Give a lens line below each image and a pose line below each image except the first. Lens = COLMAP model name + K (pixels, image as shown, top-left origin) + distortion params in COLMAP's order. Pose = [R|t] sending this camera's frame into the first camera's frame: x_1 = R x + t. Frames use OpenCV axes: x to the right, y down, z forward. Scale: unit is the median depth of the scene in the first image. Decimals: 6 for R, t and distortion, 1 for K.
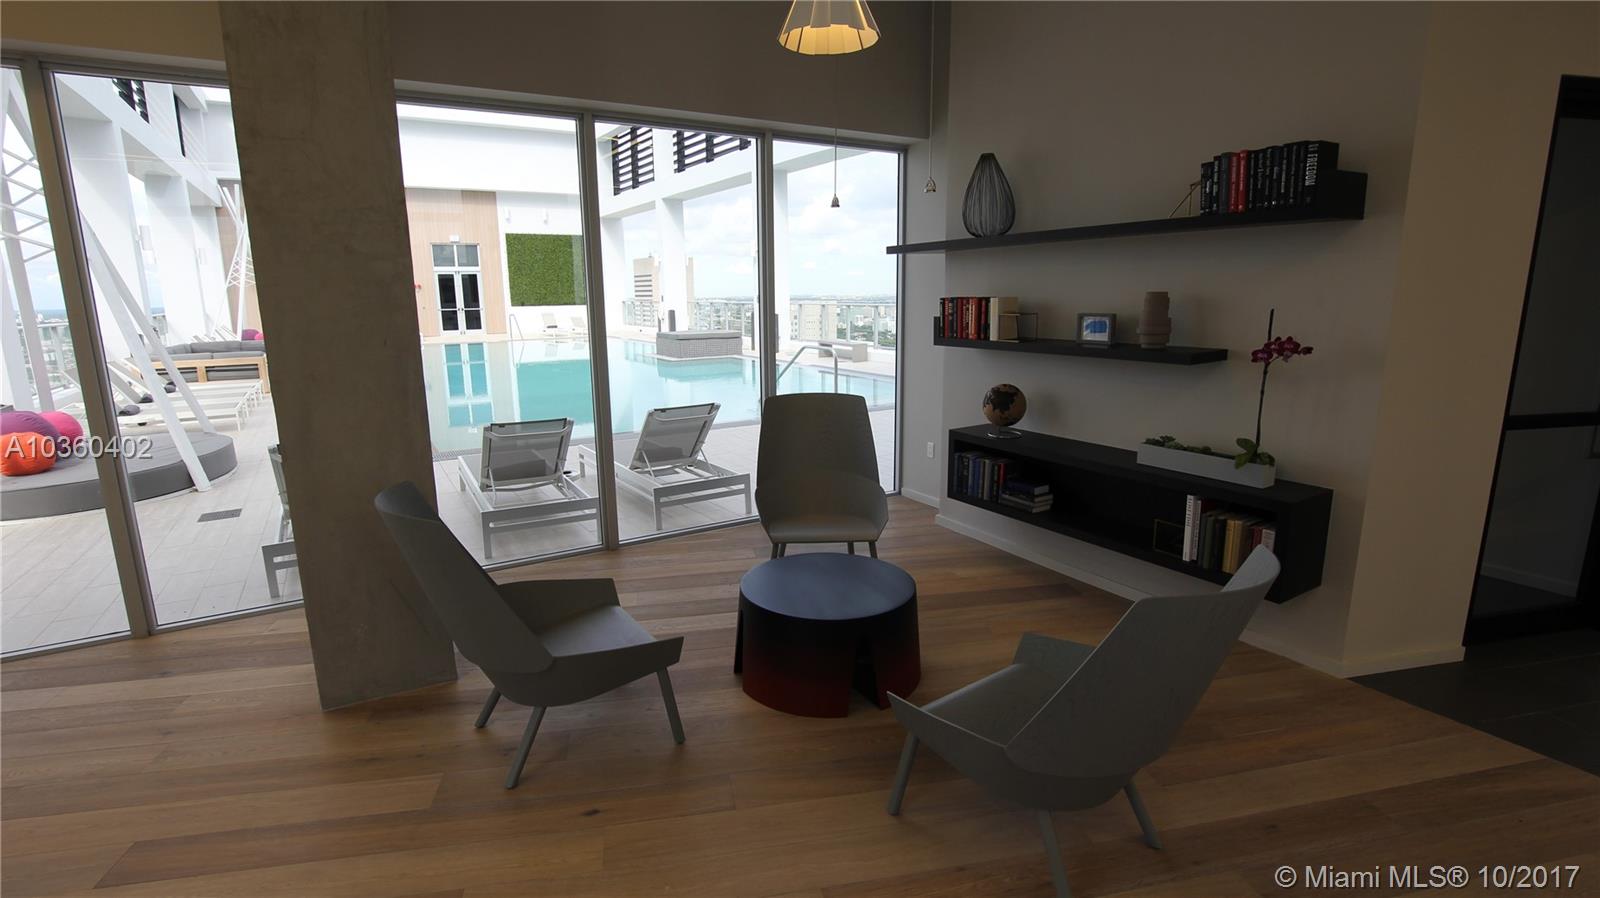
lens RADIAL K [[749.0, 0, 796.7], [0, 749.0, 442.0], [0, 0, 1]] dist [-0.037444, 0.007501]
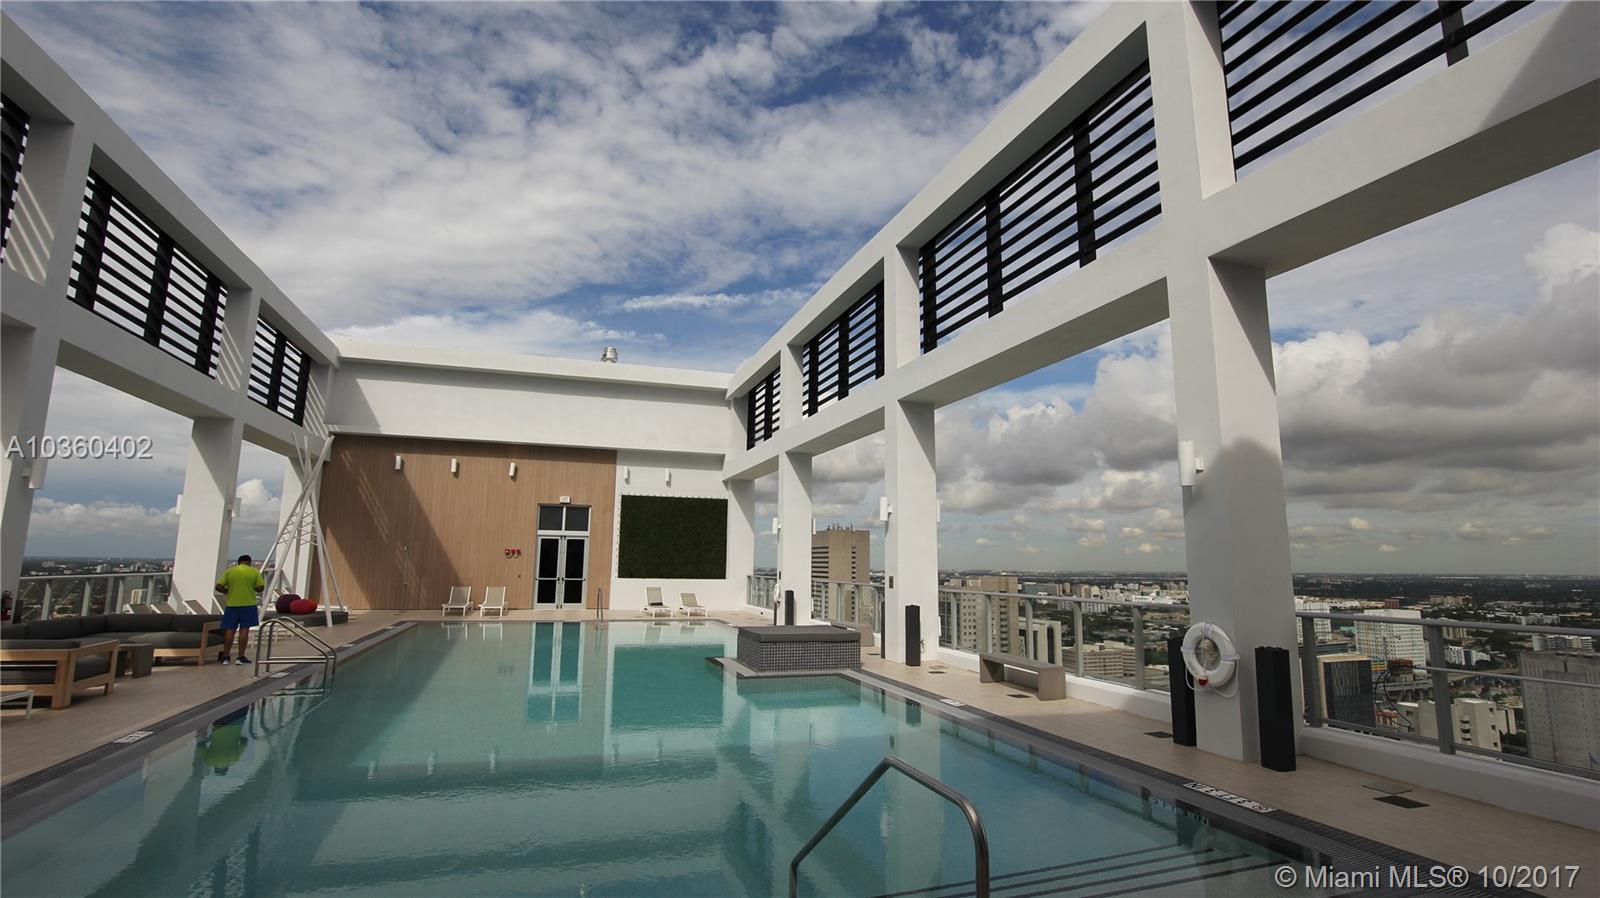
lens RADIAL K [[749.0, 0, 796.7], [0, 749.0, 442.0], [0, 0, 1]] dist [-0.037444, 0.007501]
pose [[0.973032, -0.014577, -0.230210, 0.112277], [-0.067656, 0.936074, -0.345238, -0.328783], [0.220526, 0.351502, 0.909843, 1.499942]]
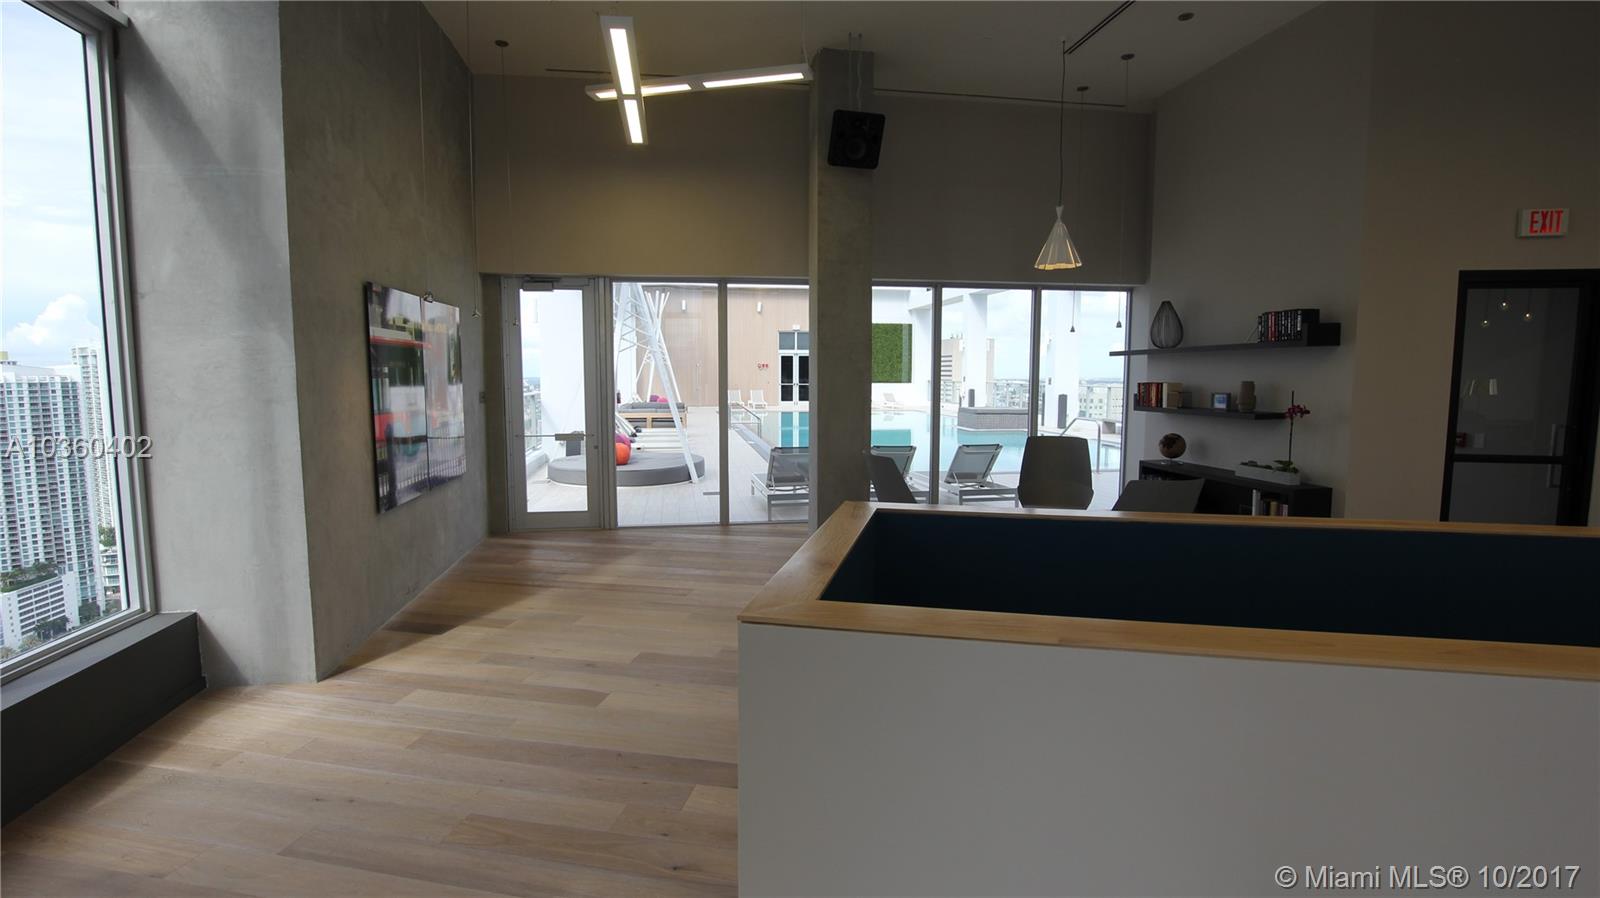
lens RADIAL K [[749.0, 0, 796.7], [0, 749.0, 442.0], [0, 0, 1]] dist [-0.037444, 0.007501]
pose [[0.924575, 0.046770, -0.378118, 0.121804], [-0.085968, 0.992452, -0.087451, 0.156079], [0.371174, 0.113361, 0.921618, -0.833900]]
